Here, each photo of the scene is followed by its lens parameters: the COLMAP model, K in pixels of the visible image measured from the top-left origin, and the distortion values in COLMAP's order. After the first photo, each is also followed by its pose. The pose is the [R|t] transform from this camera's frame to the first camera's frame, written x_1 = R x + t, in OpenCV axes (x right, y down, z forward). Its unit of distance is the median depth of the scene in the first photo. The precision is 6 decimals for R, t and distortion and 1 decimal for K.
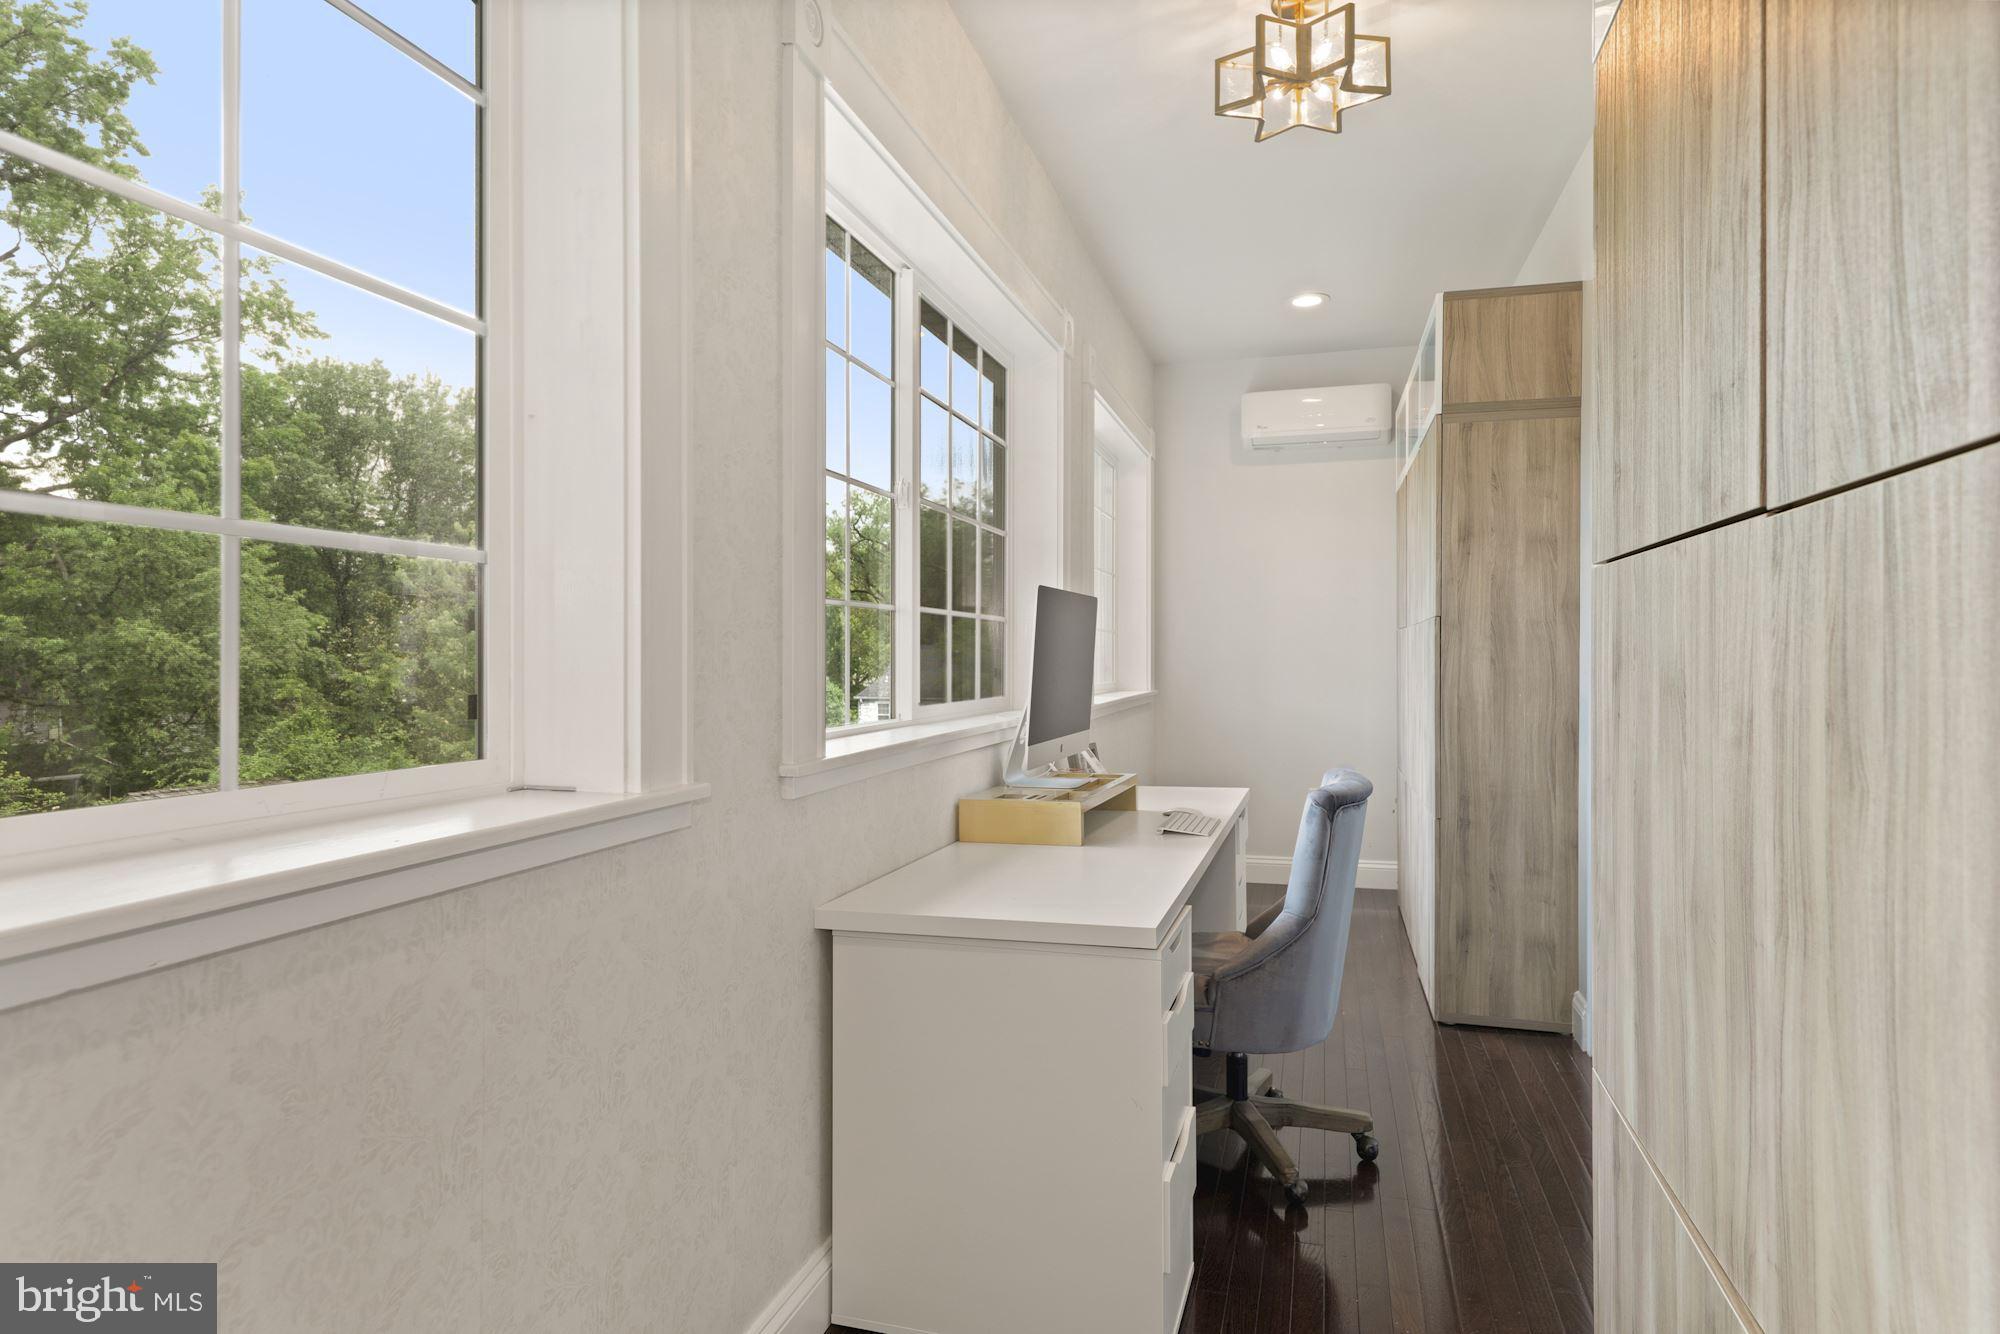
lens RADIAL K [[1165.3, 0, 1000.7], [0, 1165.3, 662.4], [0, 0, 1]] dist [0.000672, -0.000041]
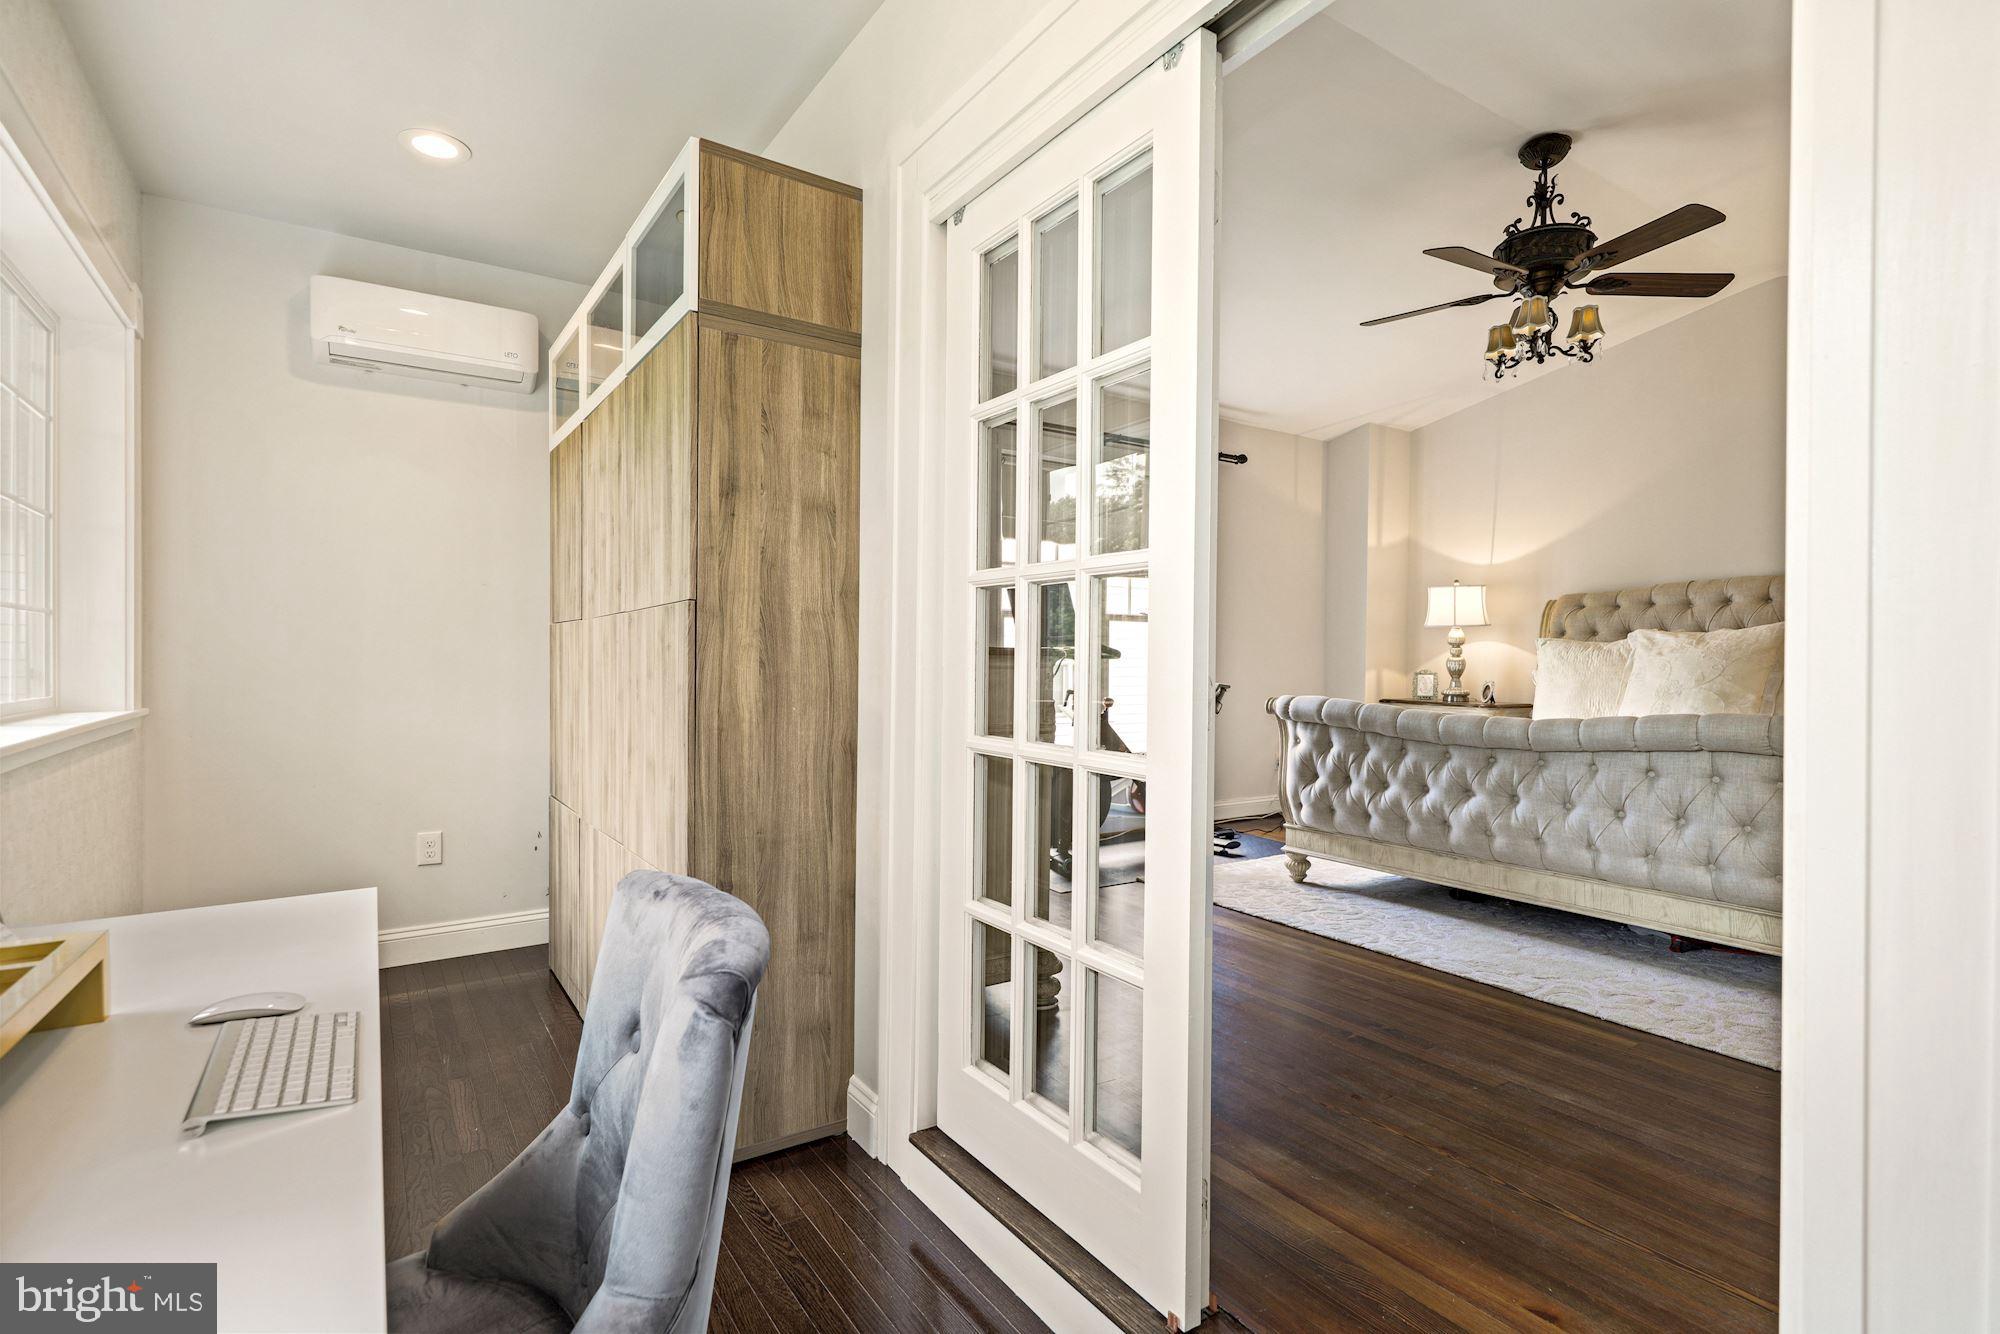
lens RADIAL K [[961.0, 0, 1003.8], [0, 961.0, 664.2], [0, 0, 1]] dist [0.024578, -0.000088]
pose [[0.656738, 0.000809, 0.754119, 0.061193], [-0.007107, 0.999962, 0.005117, -0.004984], [-0.754086, -0.008720, 0.656718, 0.482048]]
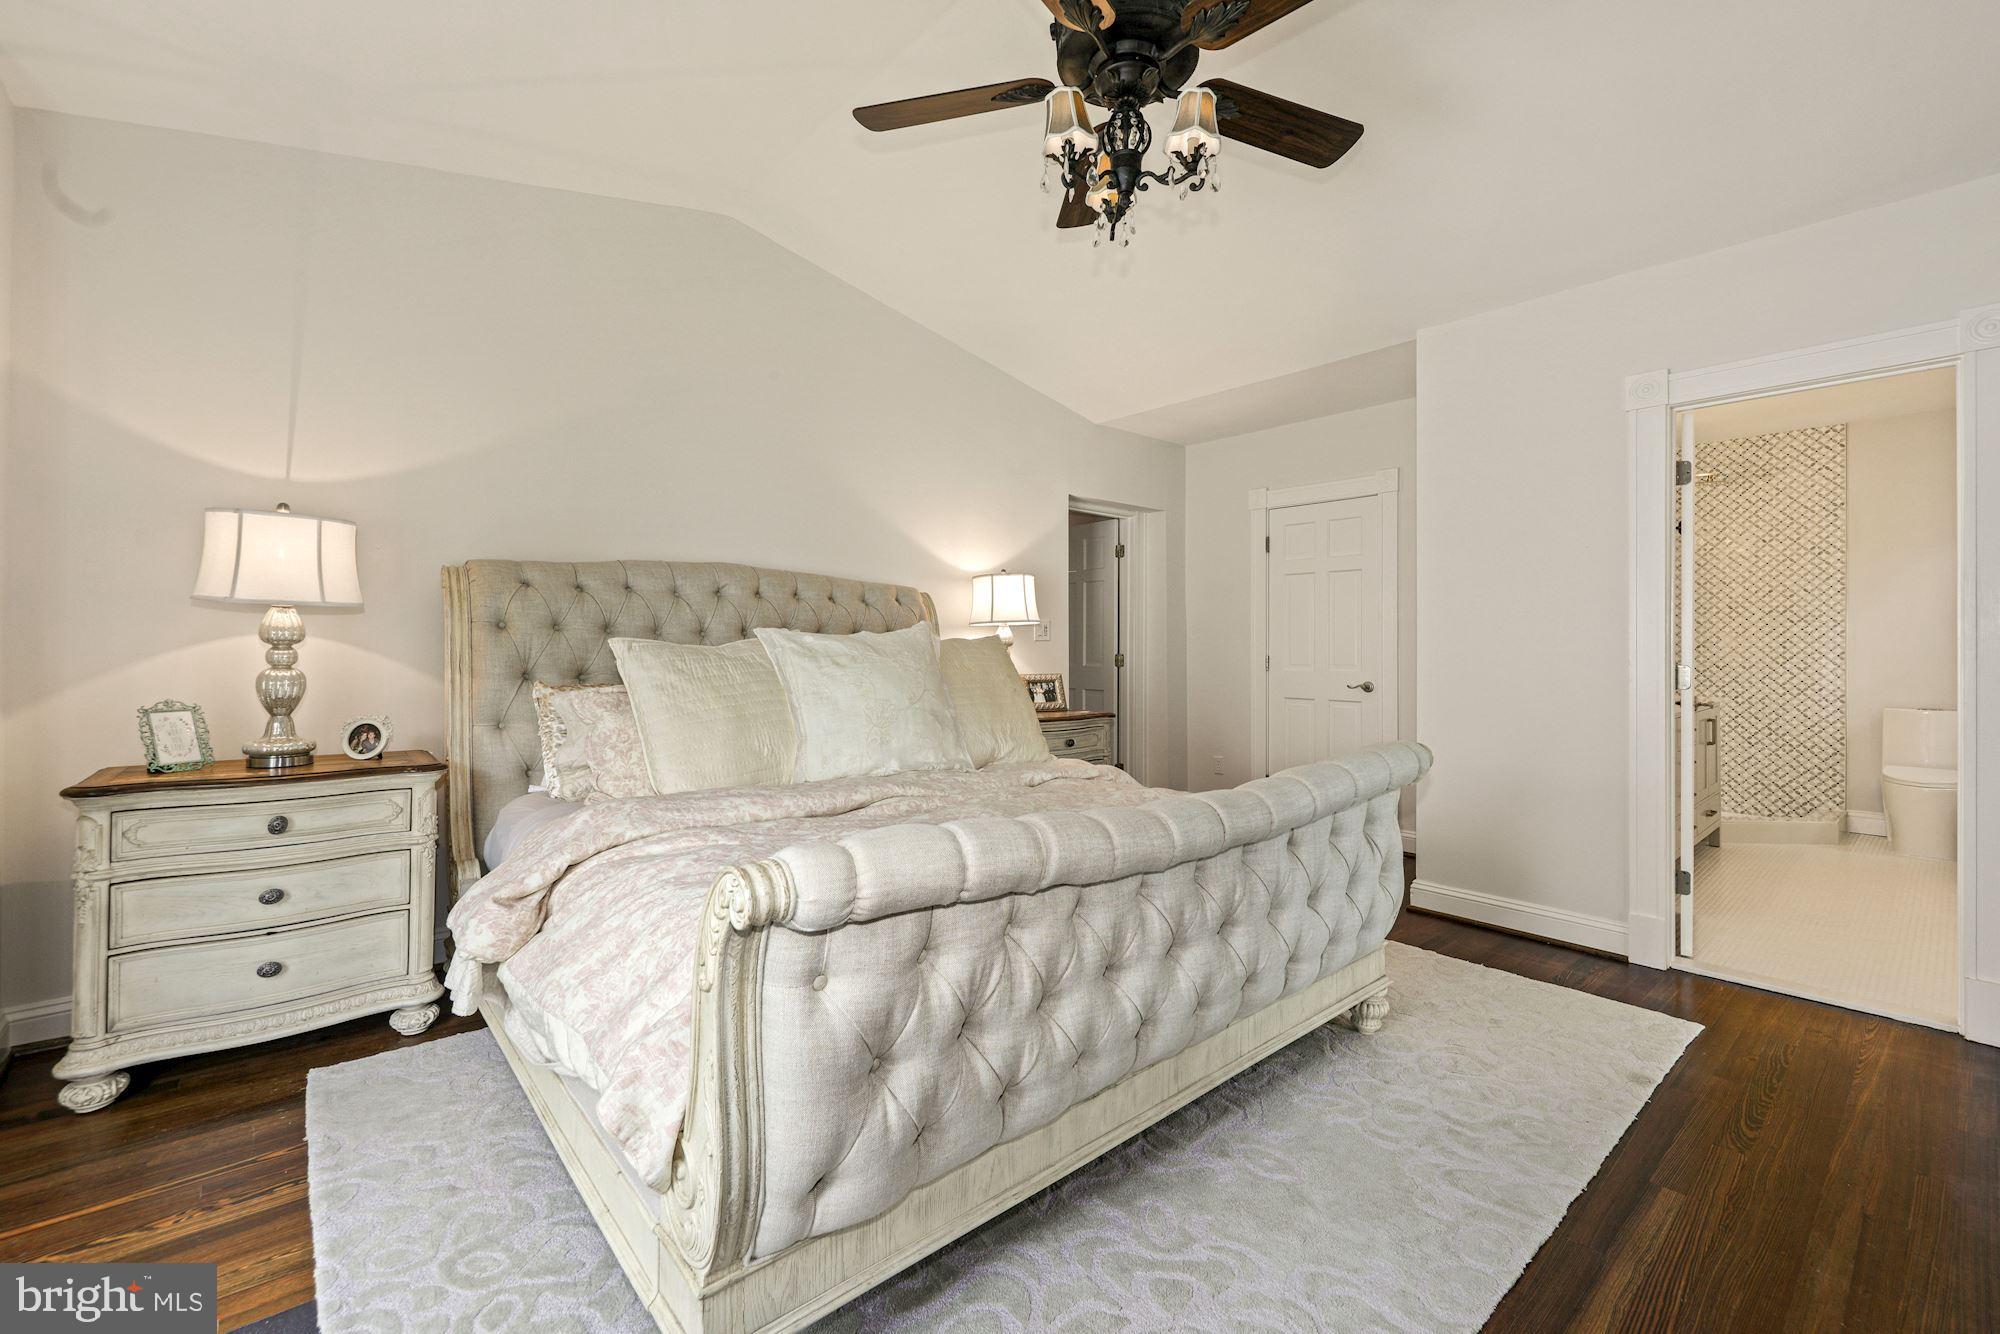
lens RADIAL K [[831.5, 0, 1001.1], [0, 831.5, 656.7], [0, 0, 1]] dist [0.001311, 0.000114]
pose [[-0.835082, -0.006757, 0.550085, 0.731121], [-0.002409, 0.999960, 0.008625, -0.024161], [-0.550121, 0.005878, -0.835064, 1.015527]]
